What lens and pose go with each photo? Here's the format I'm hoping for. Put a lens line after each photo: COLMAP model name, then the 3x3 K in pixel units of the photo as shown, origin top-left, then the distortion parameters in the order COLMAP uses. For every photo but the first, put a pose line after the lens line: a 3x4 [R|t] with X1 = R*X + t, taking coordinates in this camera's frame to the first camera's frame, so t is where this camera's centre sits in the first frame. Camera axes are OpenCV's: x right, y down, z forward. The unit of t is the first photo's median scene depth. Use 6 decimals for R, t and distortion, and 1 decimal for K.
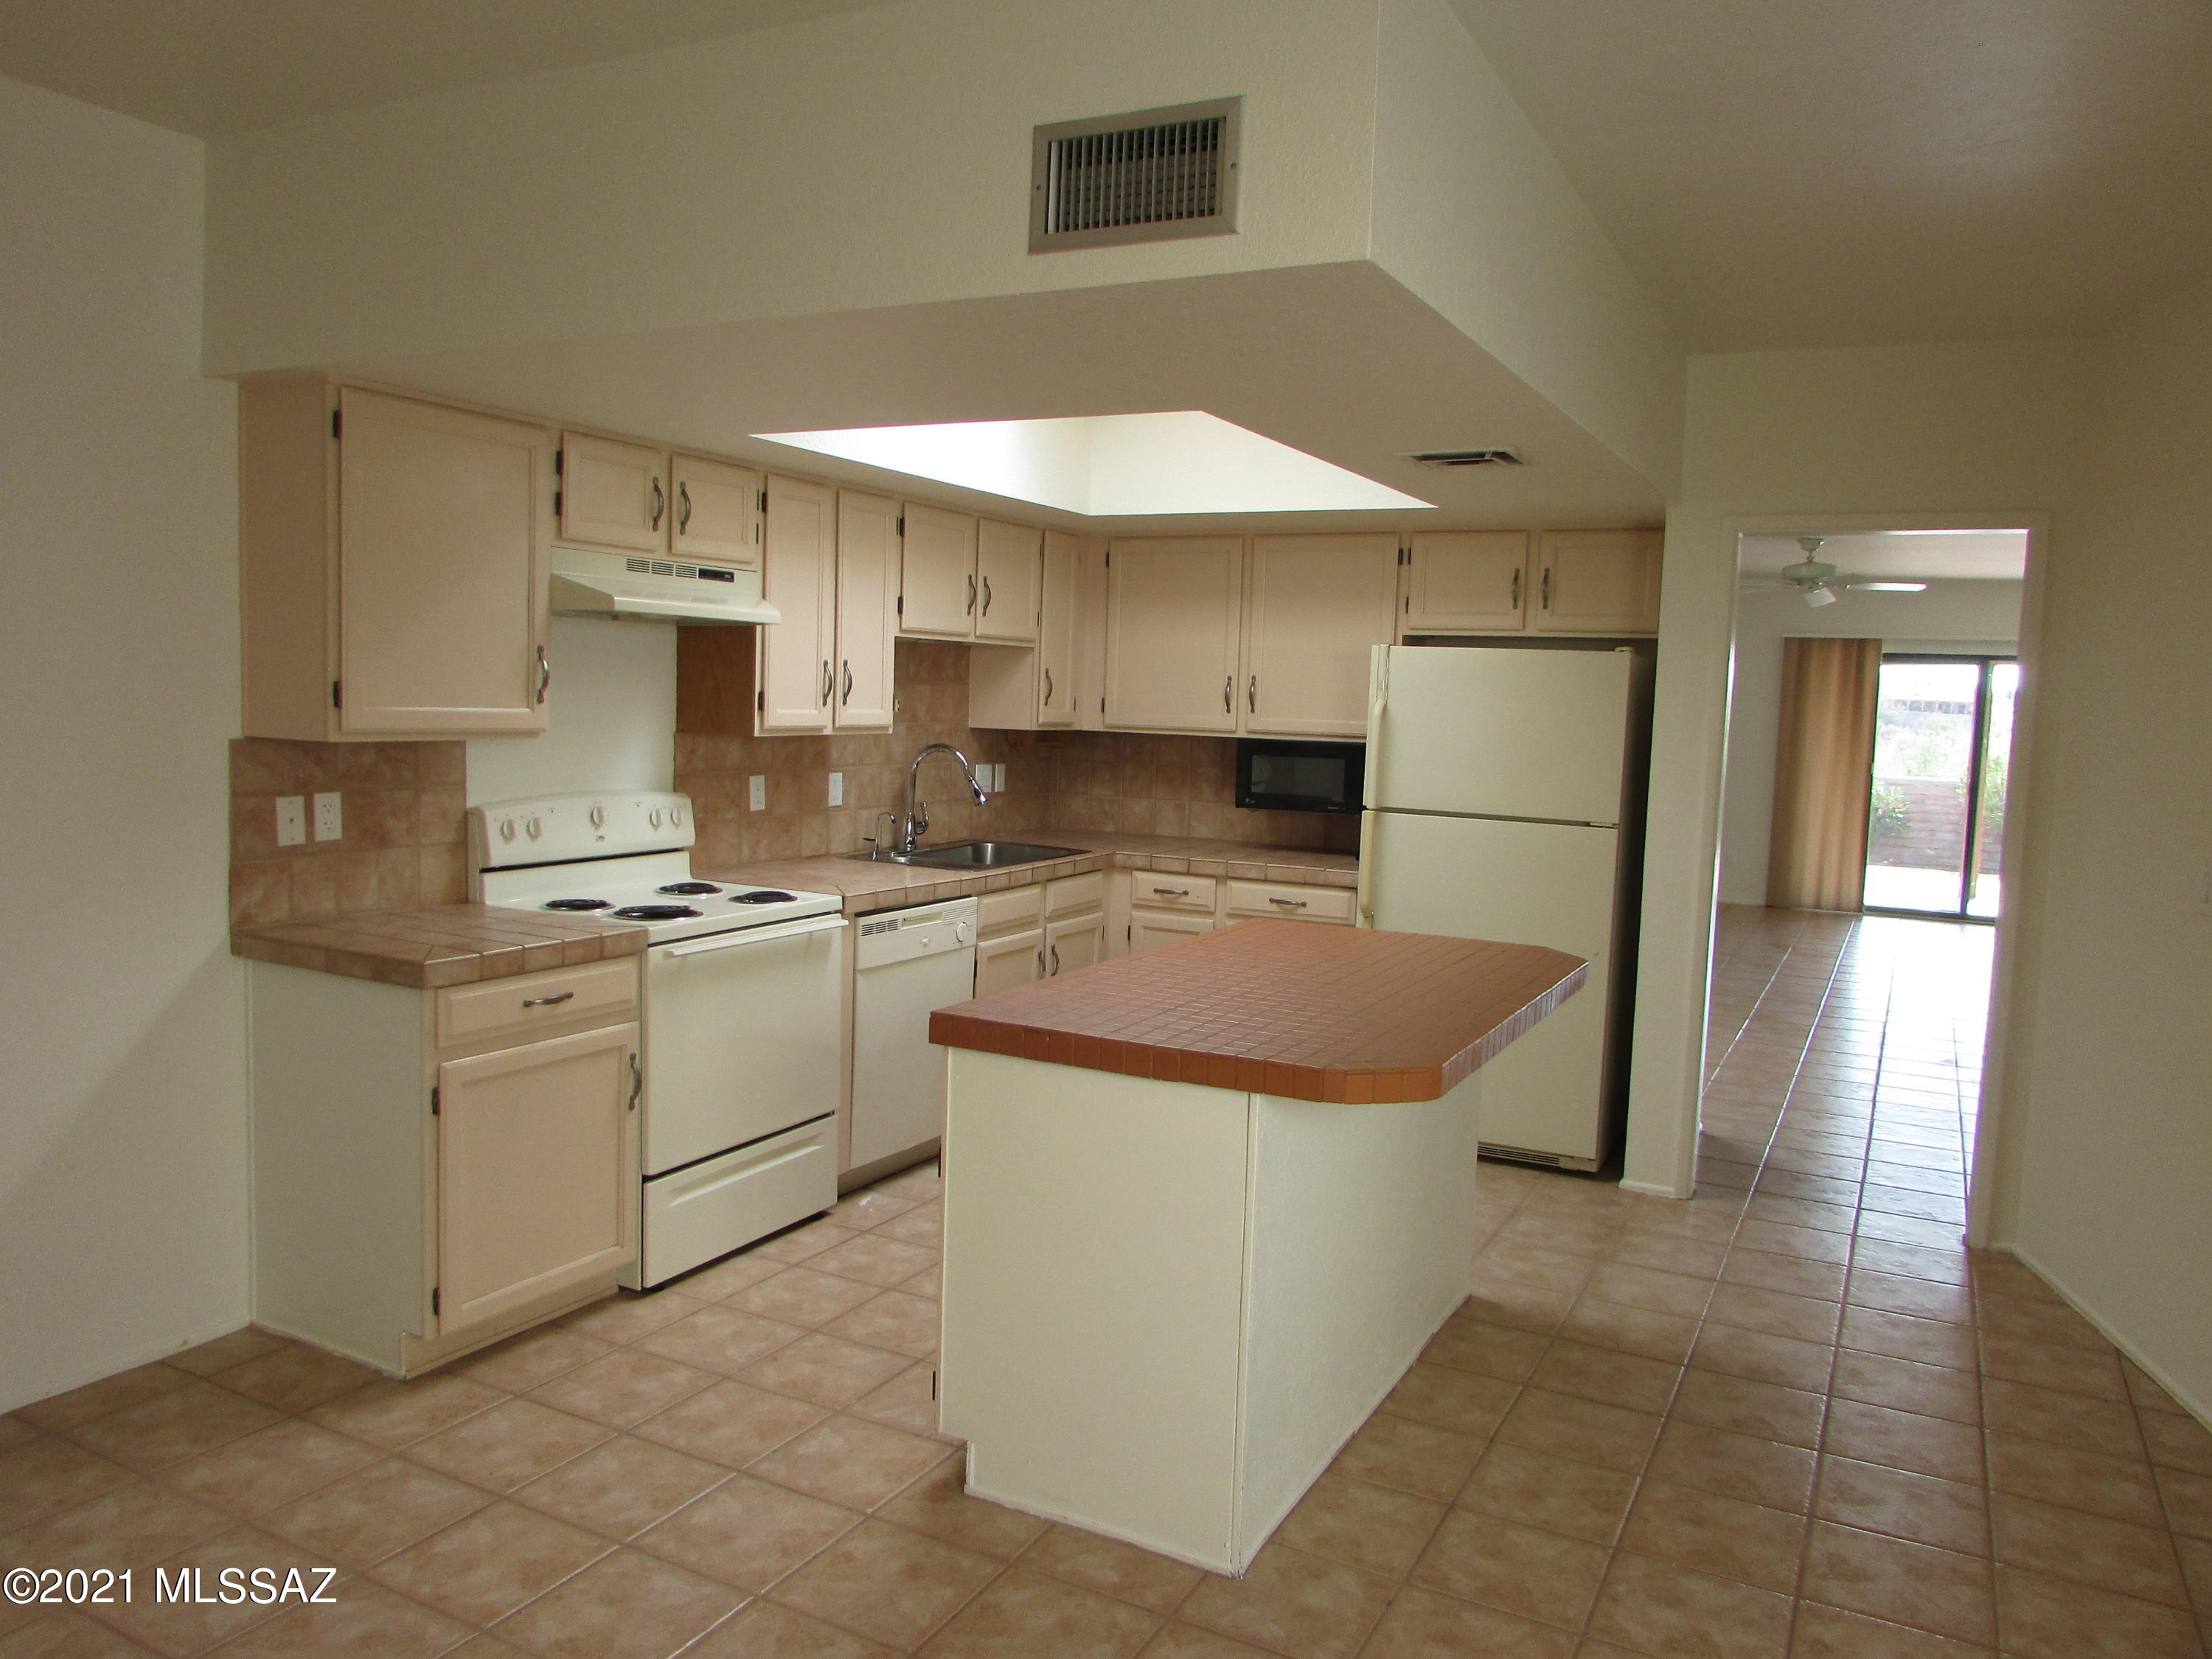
lens RADIAL K [[1584.9, 0, 1111.7], [0, 1584.9, 837.5], [0, 0, 1]] dist [-0.011939, 0.001535]
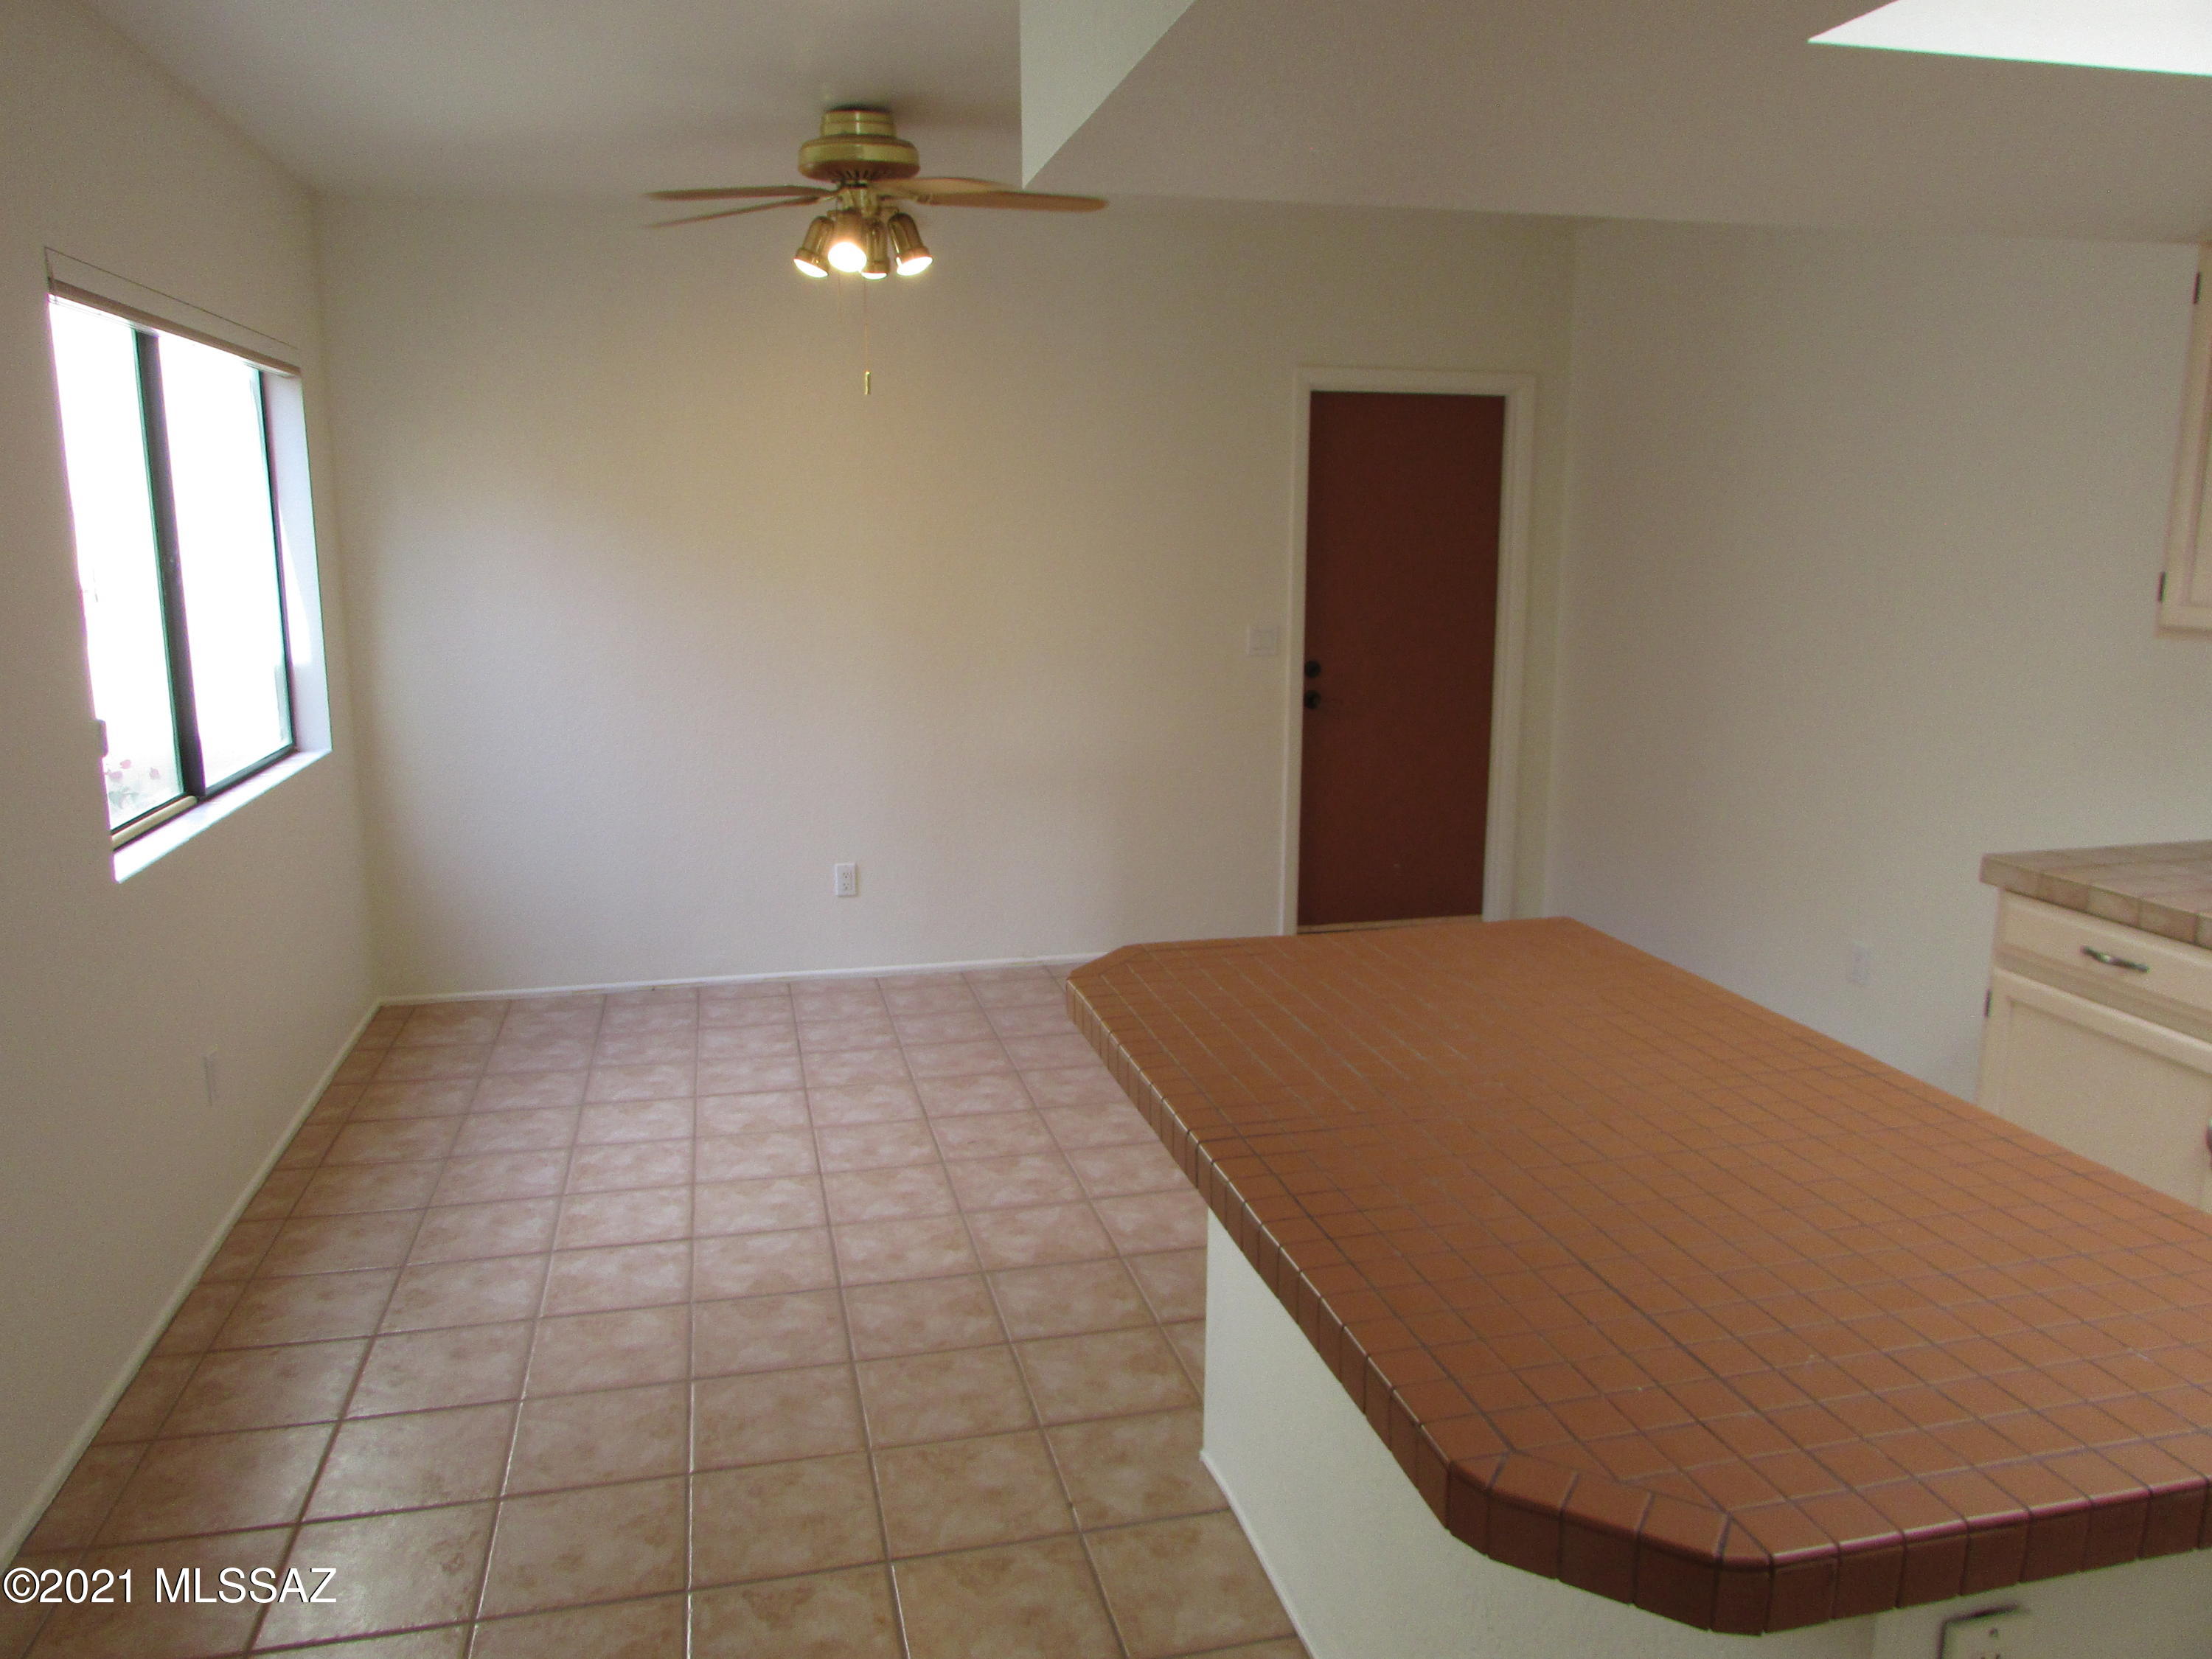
lens RADIAL K [[1584.9, 0, 1106.8], [0, 1584.9, 832.3], [0, 0, 1]] dist [-0.011939, 0.001535]
pose [[-0.753323, 0.079698, -0.652804, 0.866222], [-0.092108, 0.970060, 0.224722, -0.149448], [0.651169, 0.229416, -0.723427, 1.858515]]
